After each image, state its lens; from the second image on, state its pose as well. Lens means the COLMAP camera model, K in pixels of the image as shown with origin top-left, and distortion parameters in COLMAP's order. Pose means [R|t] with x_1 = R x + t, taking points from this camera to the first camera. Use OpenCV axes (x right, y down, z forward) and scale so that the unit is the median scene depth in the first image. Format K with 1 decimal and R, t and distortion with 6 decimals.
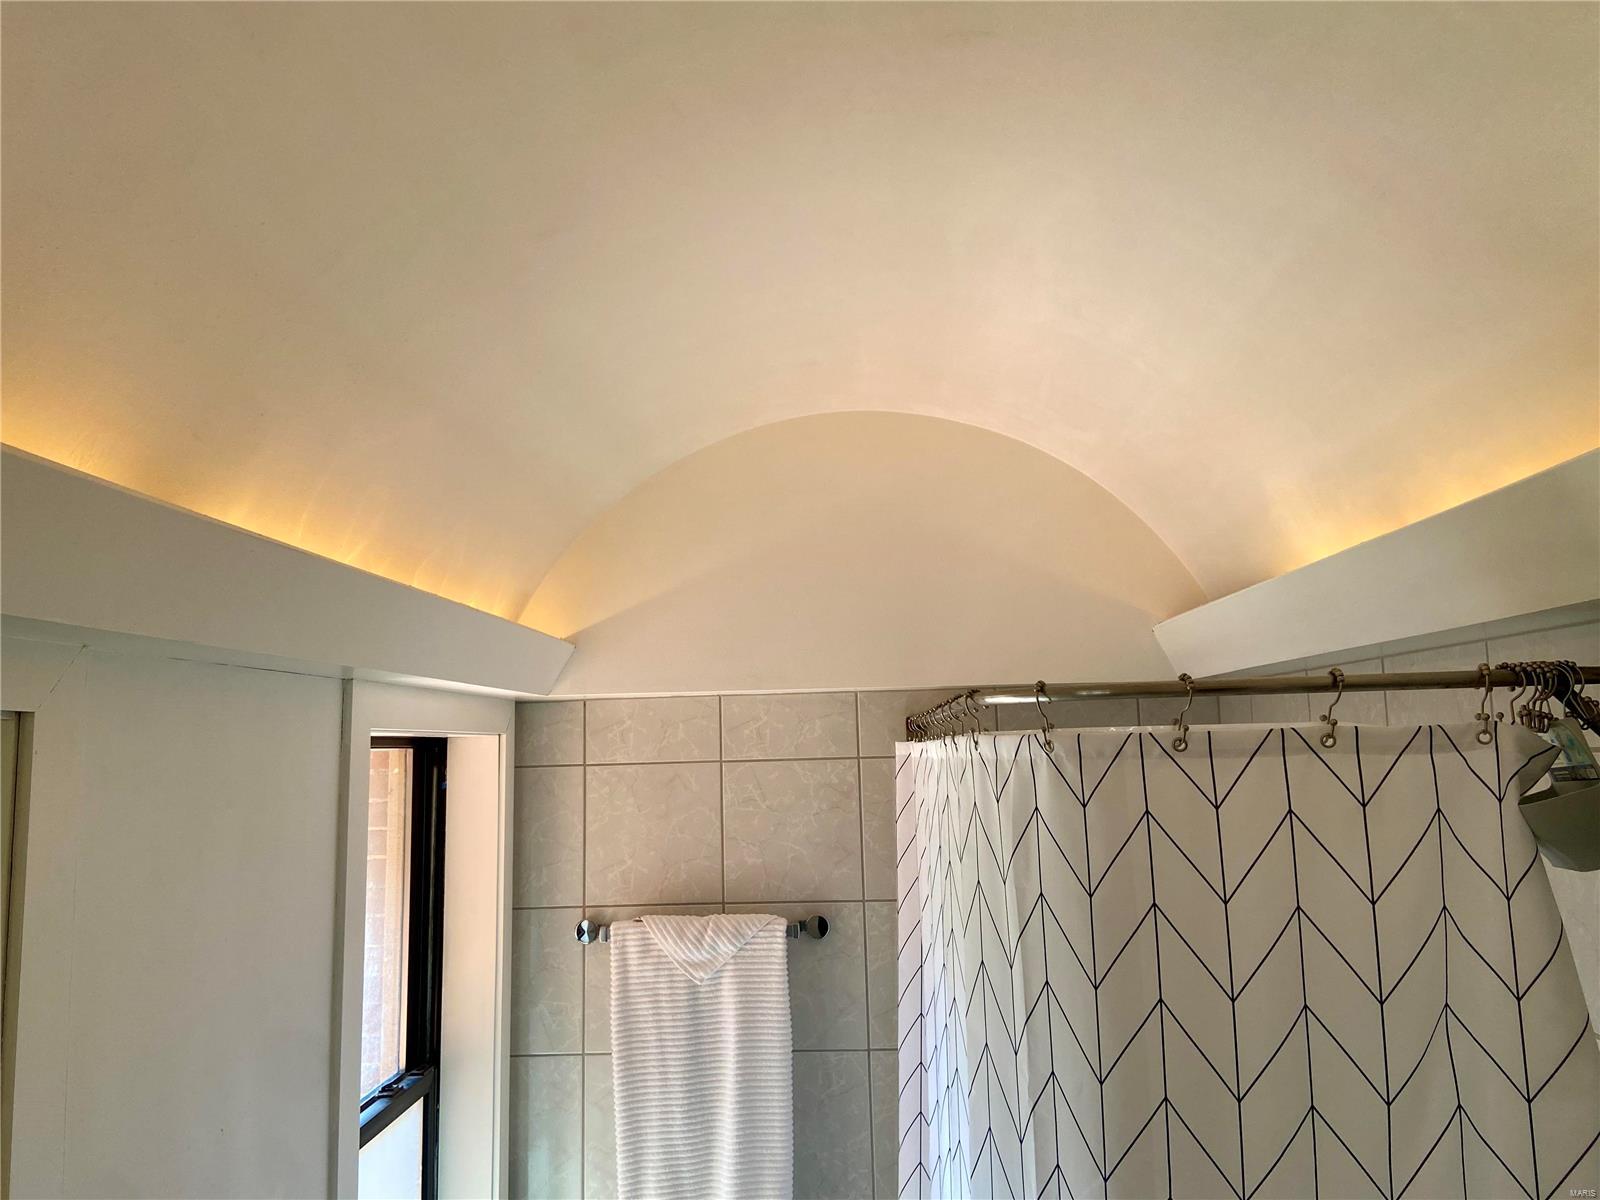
lens RADIAL K [[1202.4, 0, 797.1], [0, 1202.4, 580.3], [0, 0, 1]] dist [0.082695, -0.195224]
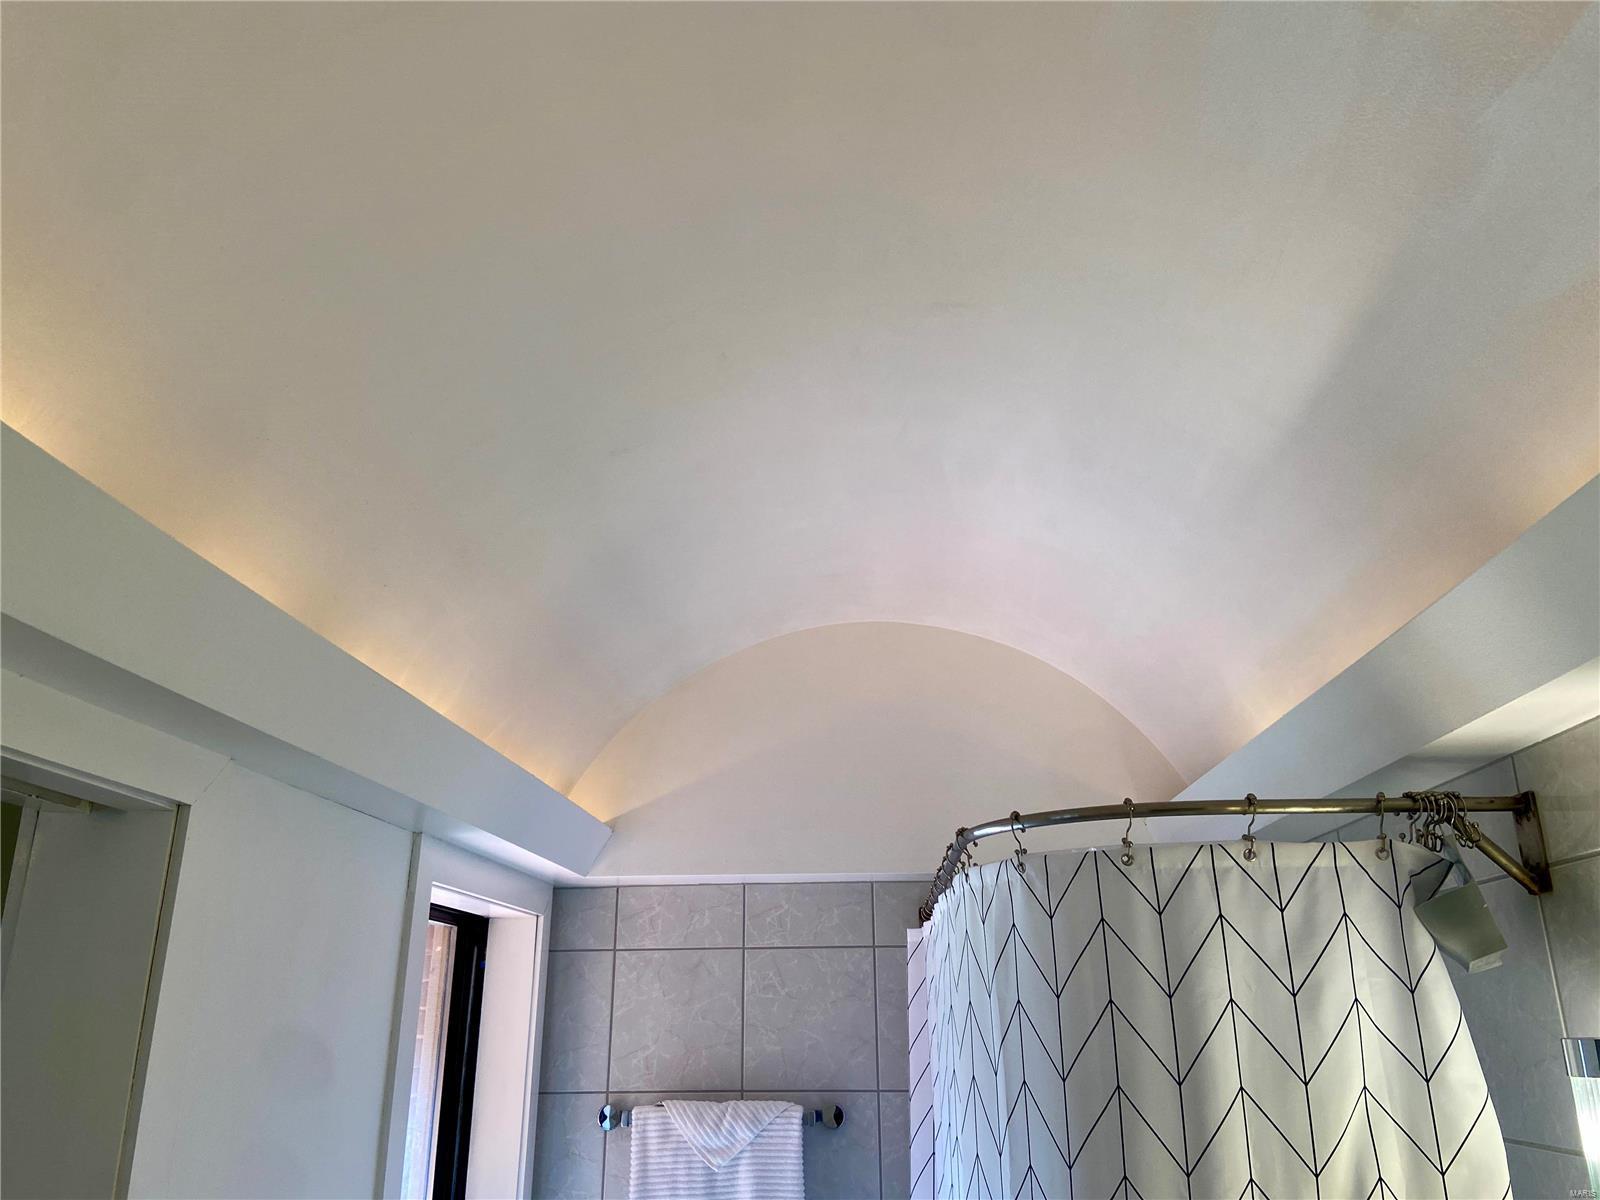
lens RADIAL K [[1223.4, 0, 800.0], [0, 1223.4, 600.0], [0, 0, 1]] dist [0.061725, -0.000135]
pose [[0.999615, 0.013585, -0.024209, 0.008605], [-0.017947, 0.981577, -0.190224, 0.056925], [0.021178, 0.190585, 0.981442, -0.118742]]
